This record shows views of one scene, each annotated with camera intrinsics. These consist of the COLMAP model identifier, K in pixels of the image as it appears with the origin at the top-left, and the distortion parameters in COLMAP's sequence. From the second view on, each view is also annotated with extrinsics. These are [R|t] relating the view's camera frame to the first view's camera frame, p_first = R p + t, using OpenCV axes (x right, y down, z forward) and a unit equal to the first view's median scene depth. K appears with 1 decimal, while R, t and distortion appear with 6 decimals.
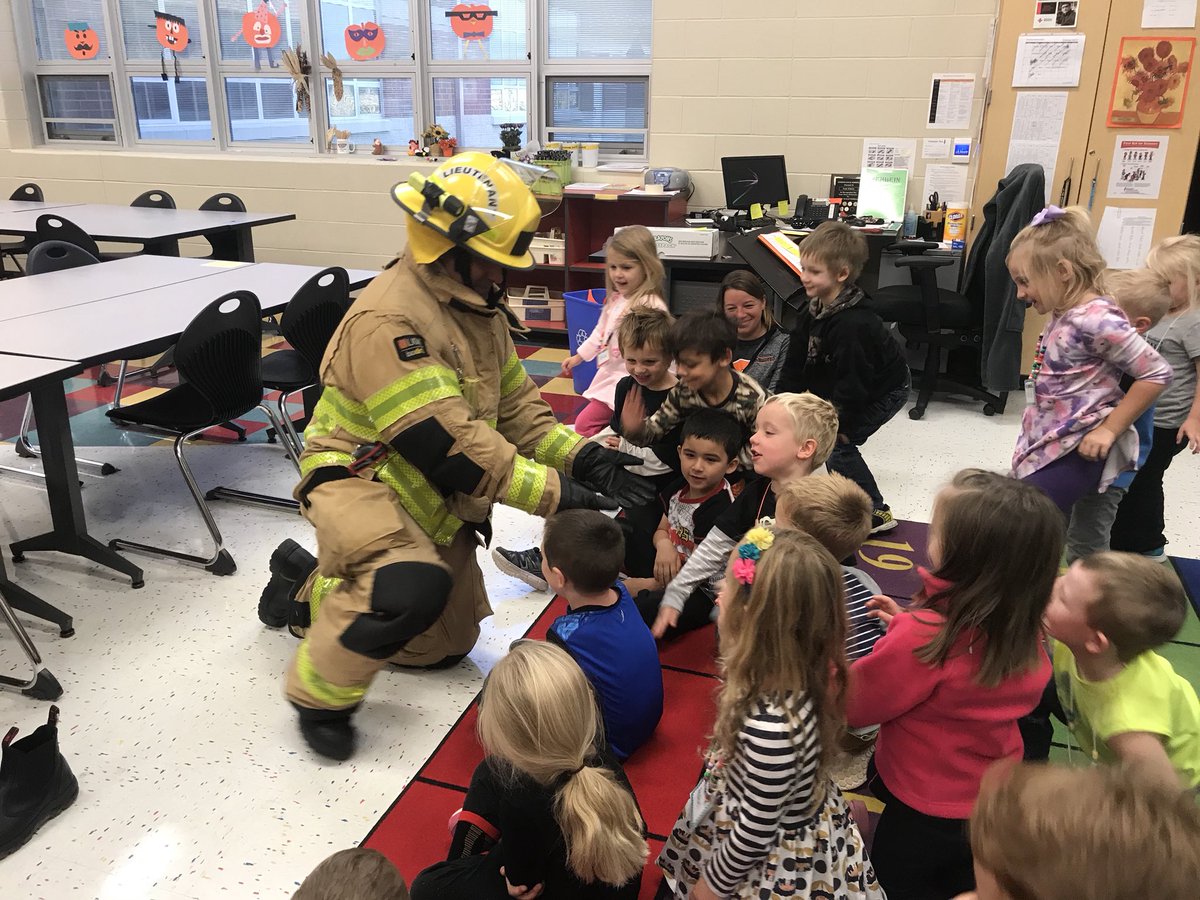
lens RADIAL K [[989.0, 0, 610.4], [0, 989.0, 442.4], [0, 0, 1]] dist [0.001827, -0.020268]
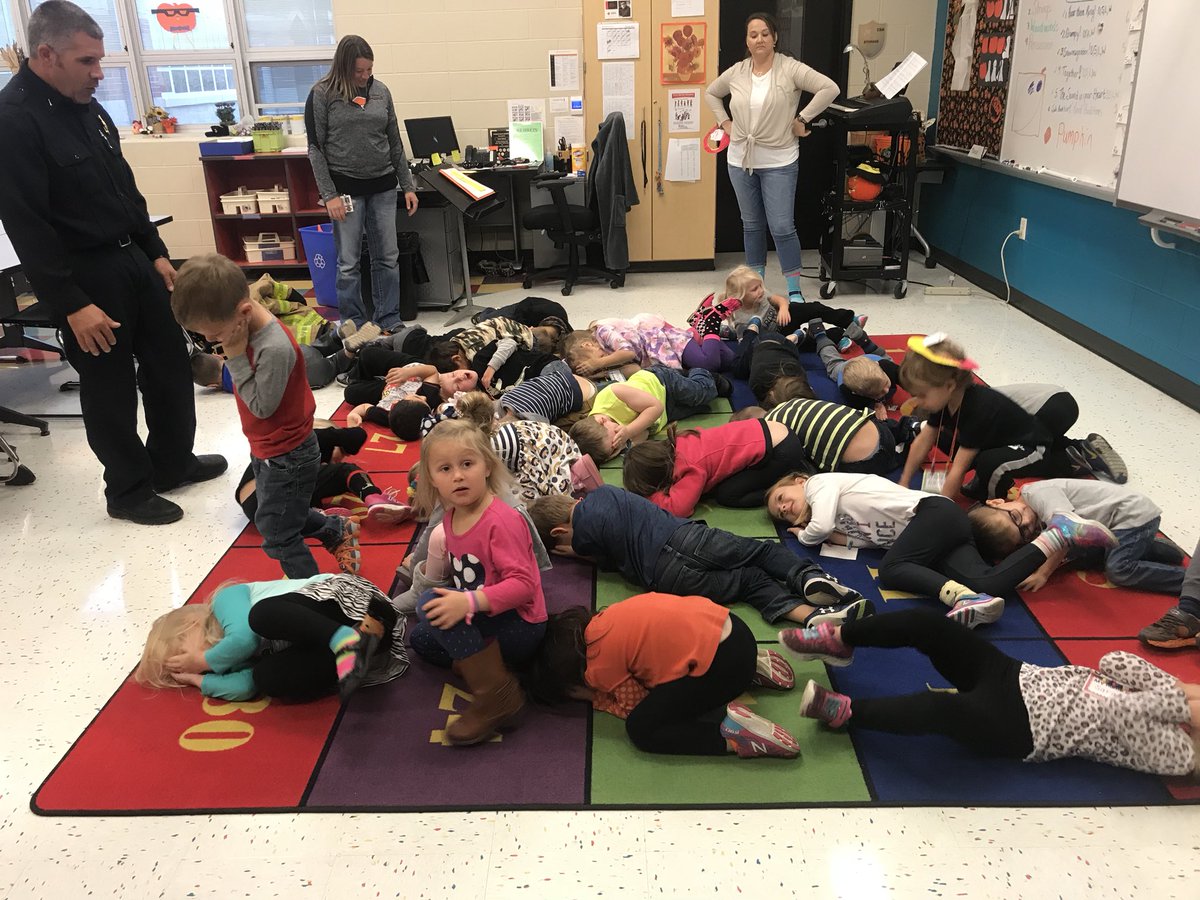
lens RADIAL K [[989.0, 0, 590.8], [0, 989.0, 455.6], [0, 0, 1]] dist [0.001827, -0.020268]
pose [[0.955860, -0.138112, 0.259339, -0.055145], [0.128168, 0.990229, 0.054954, 0.118077], [-0.264395, -0.019290, 0.964222, -0.356766]]
